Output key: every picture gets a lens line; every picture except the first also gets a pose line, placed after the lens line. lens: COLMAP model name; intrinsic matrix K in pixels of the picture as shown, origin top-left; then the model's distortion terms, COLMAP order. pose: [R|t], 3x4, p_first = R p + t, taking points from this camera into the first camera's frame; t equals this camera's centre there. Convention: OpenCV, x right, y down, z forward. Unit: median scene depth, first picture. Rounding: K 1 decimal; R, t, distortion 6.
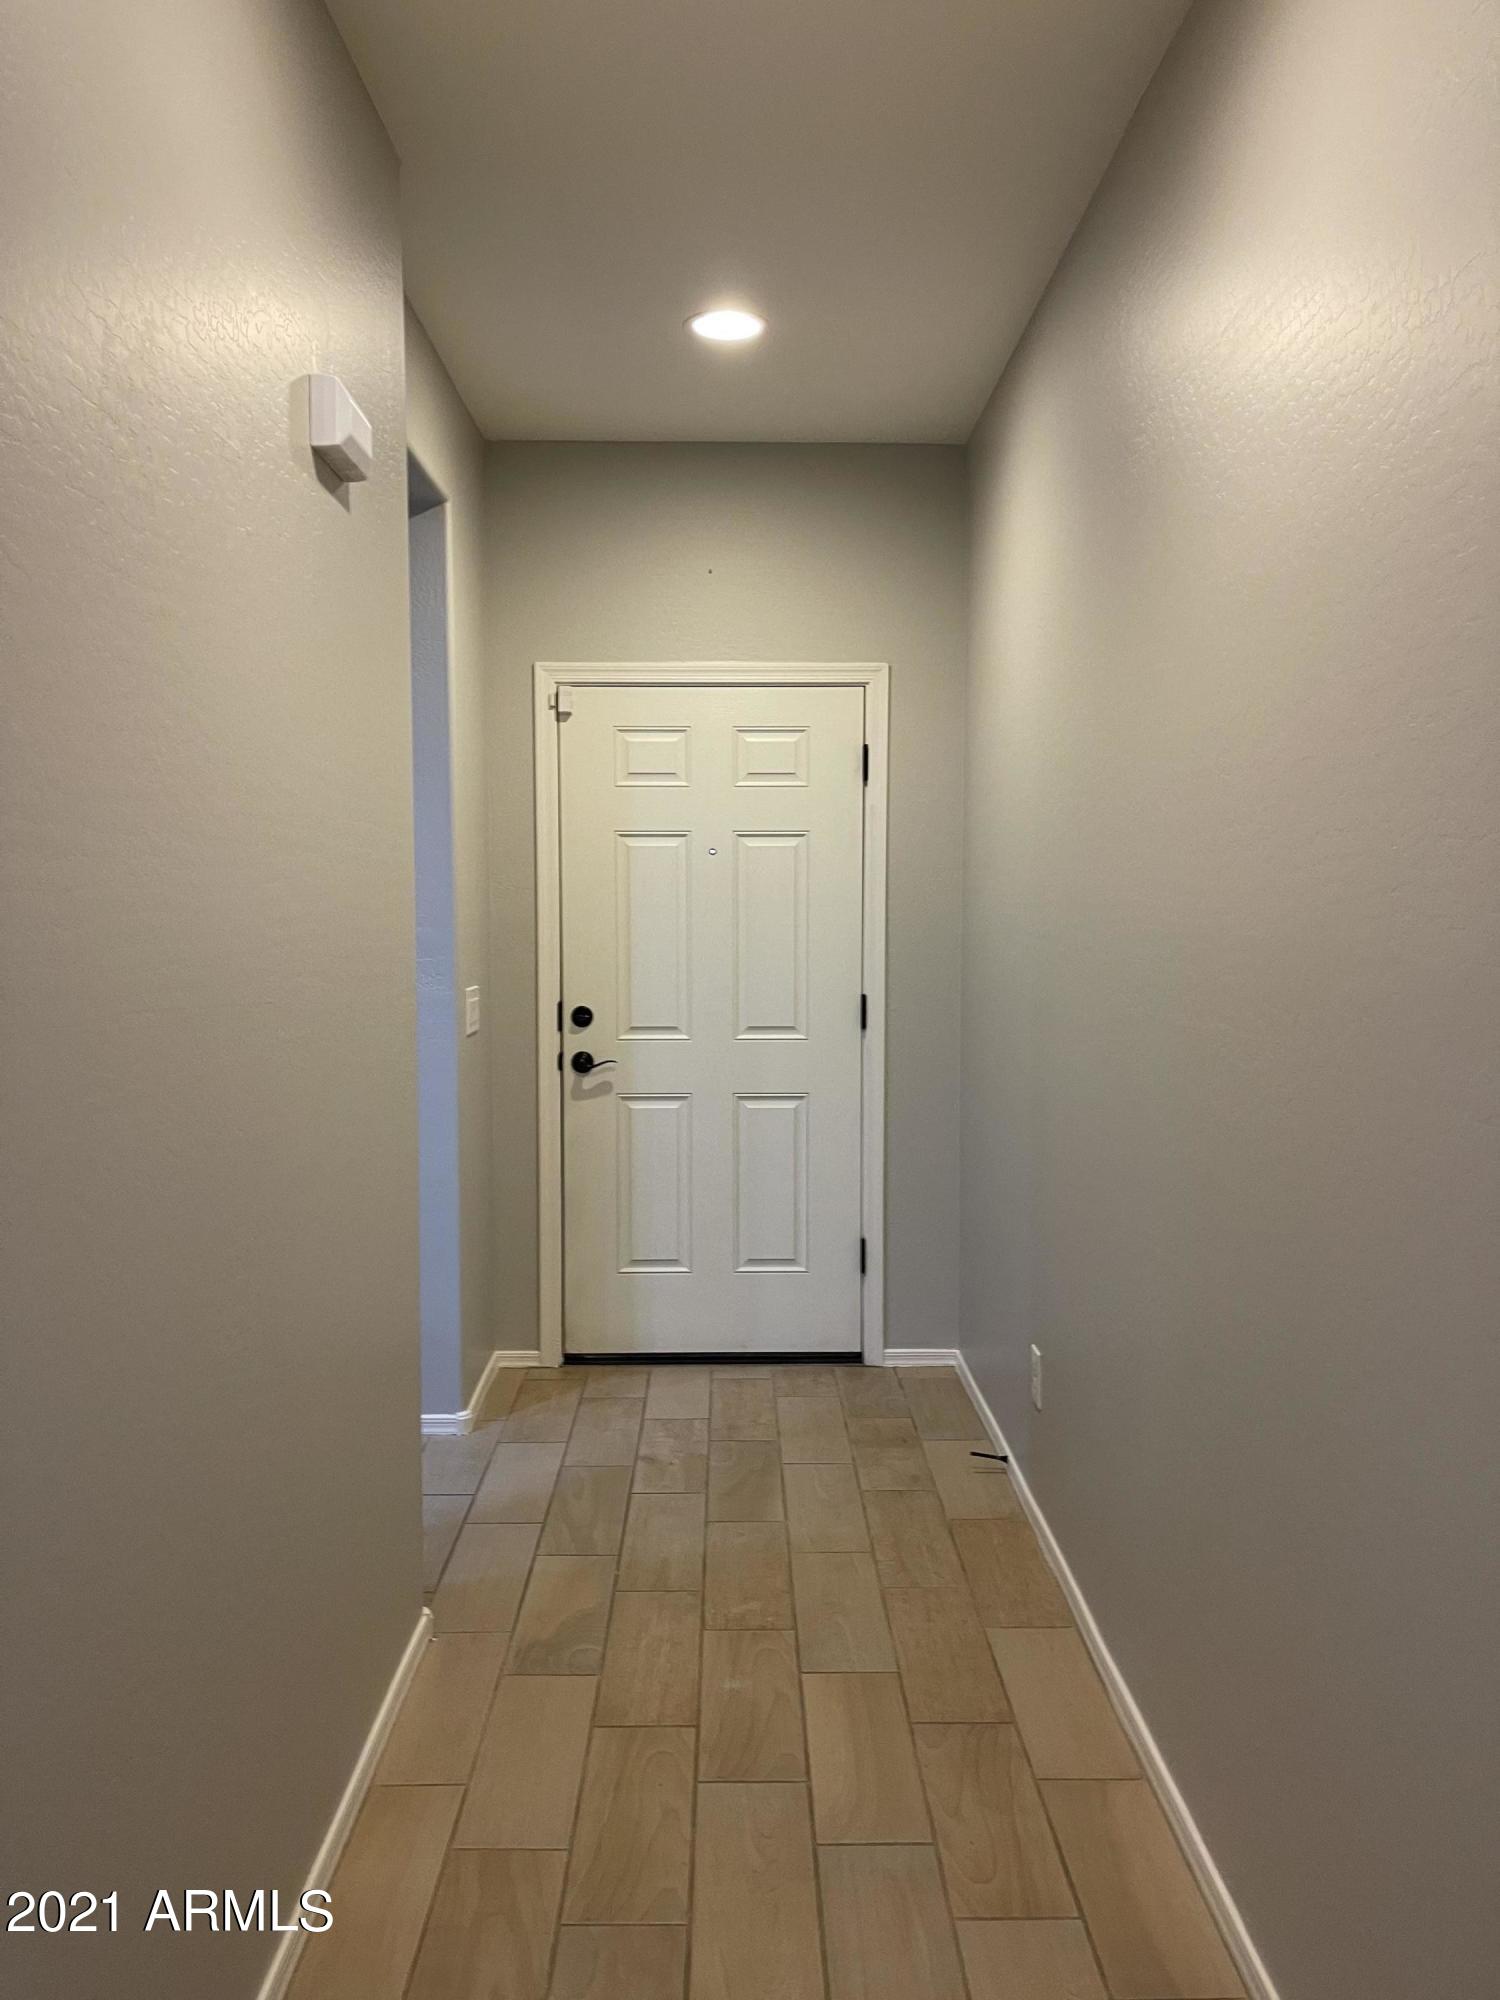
lens RADIAL K [[1514.9, 0, 748.2], [0, 1514.9, 1009.4], [0, 0, 1]] dist [0.004479, 0.000129]
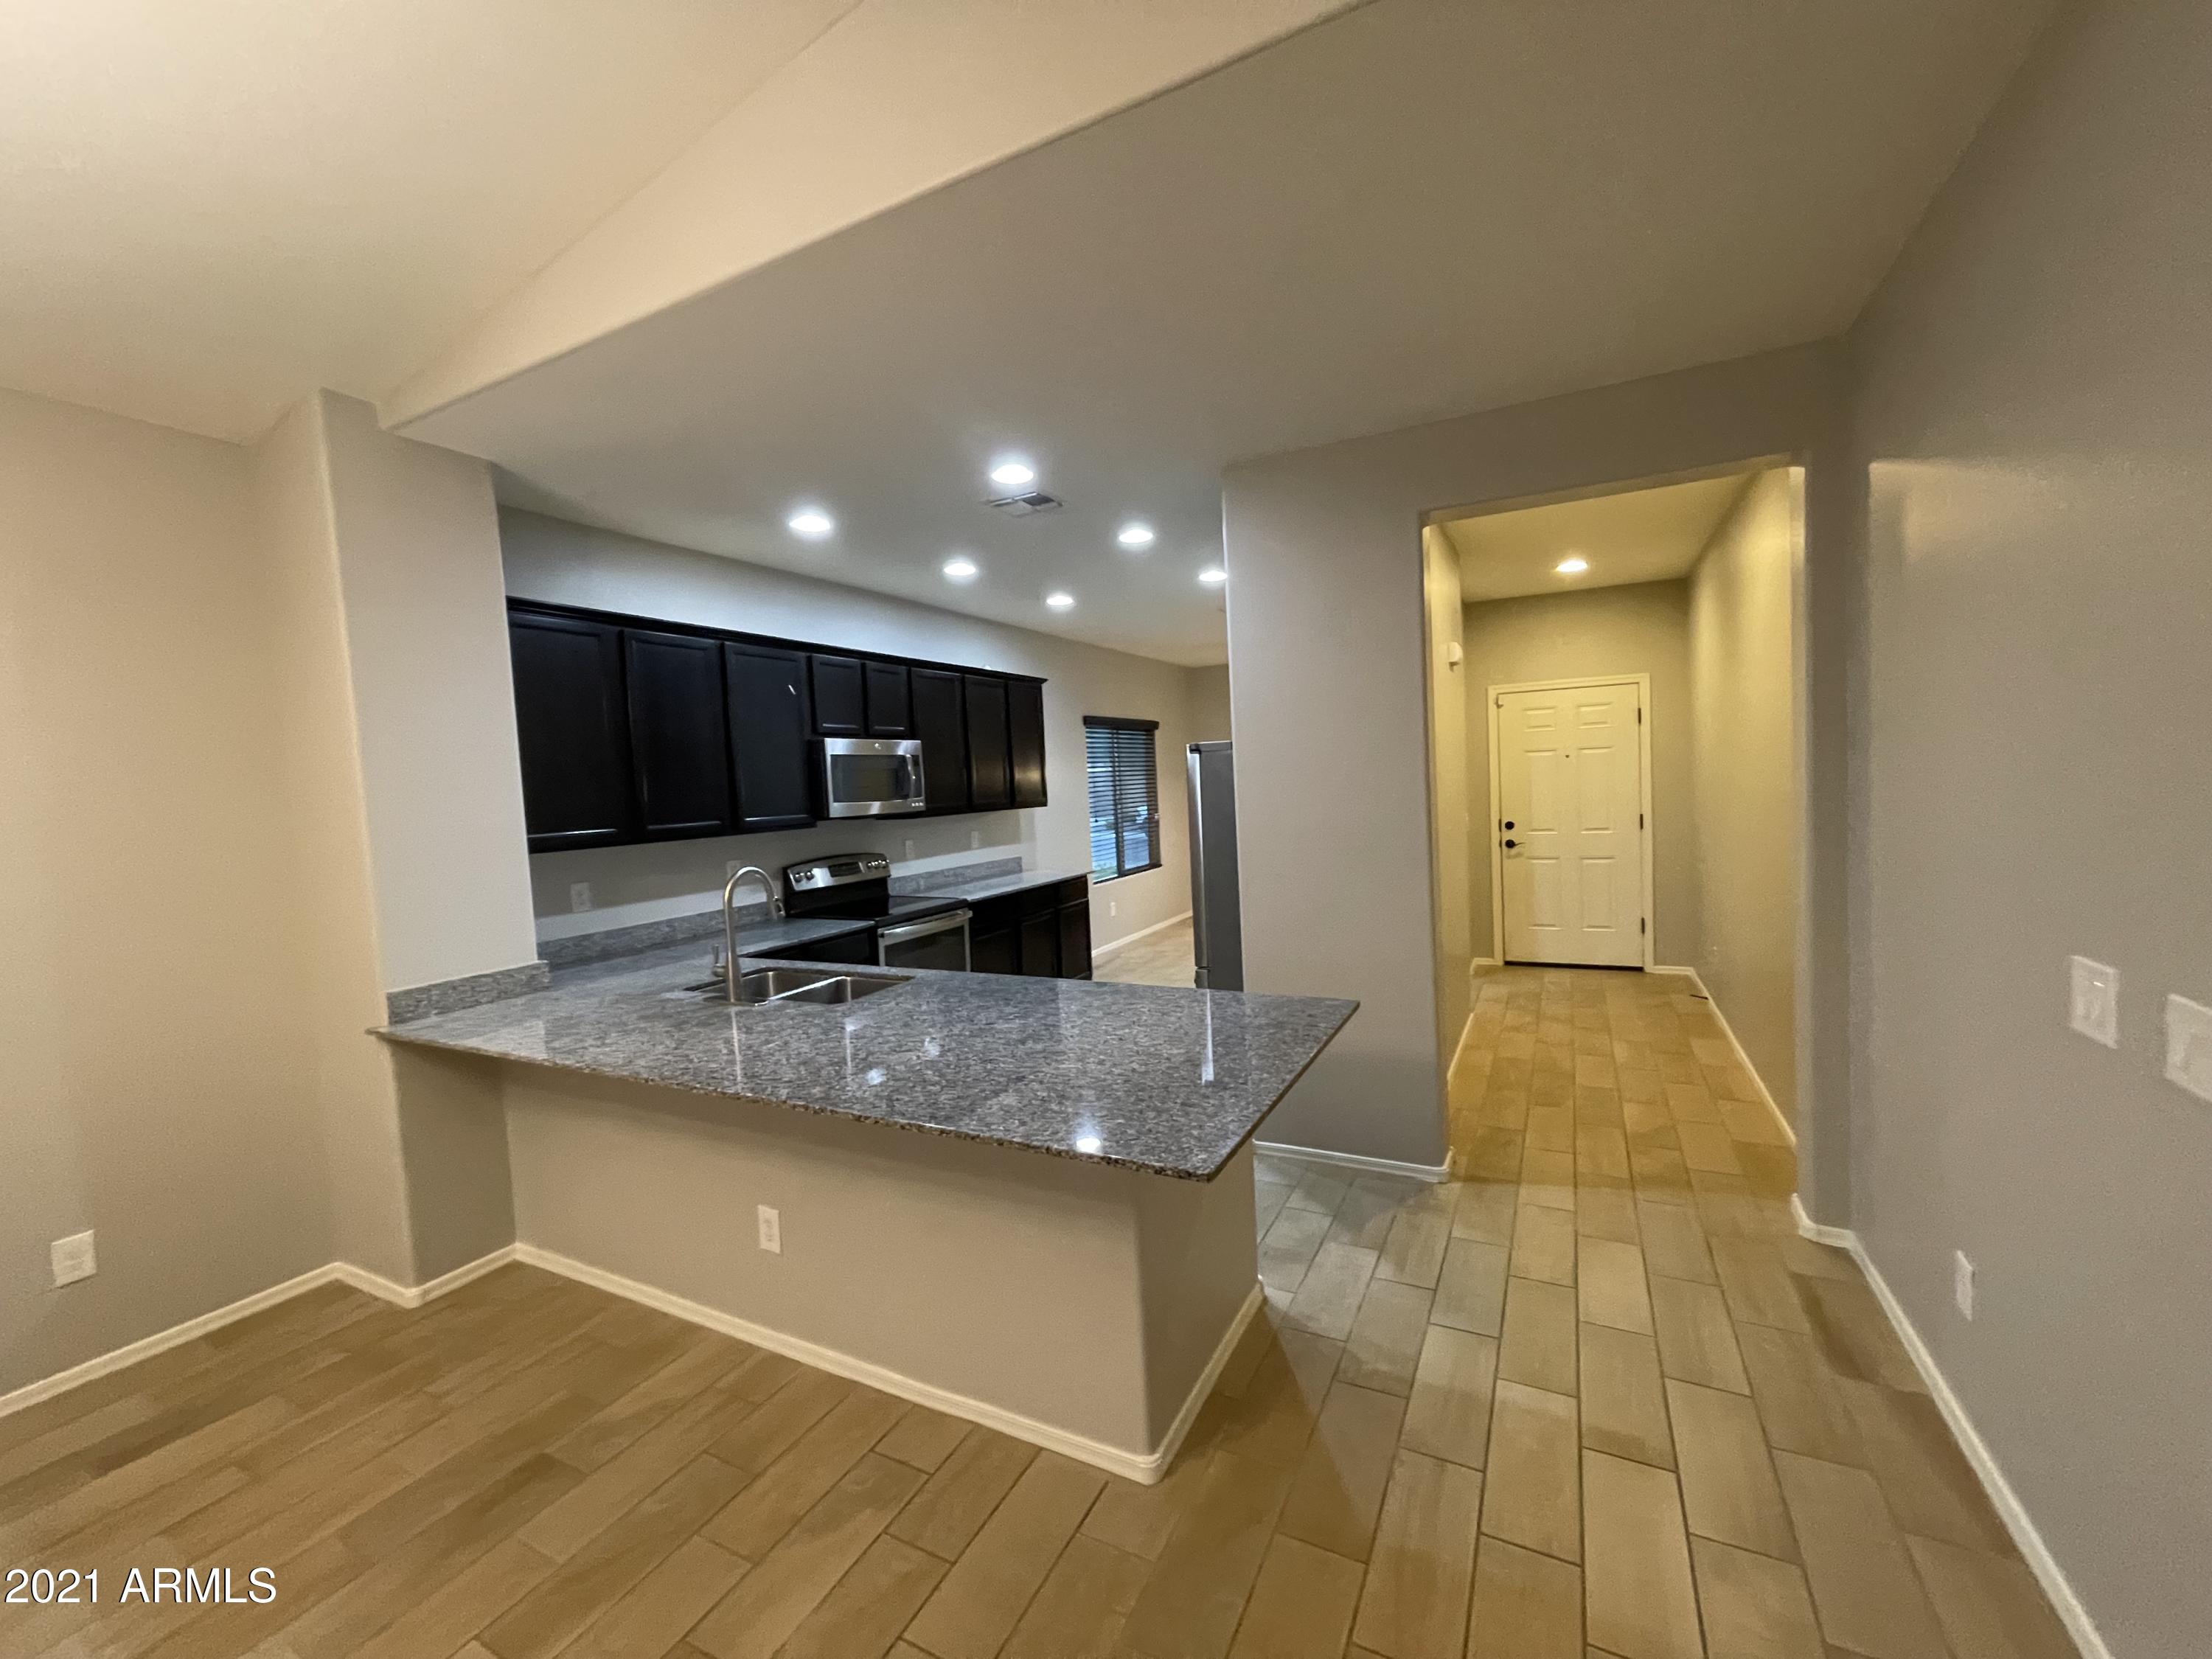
lens RADIAL K [[892.9, 0, 1112.1], [0, 892.9, 833.1], [0, 0, 1]] dist [-0.000700, -0.000508]
pose [[0.884491, -0.016378, -0.466270, -0.004148], [0.014747, 0.999866, -0.007145, 0.018430], [0.466324, -0.000556, 0.884614, -0.604365]]
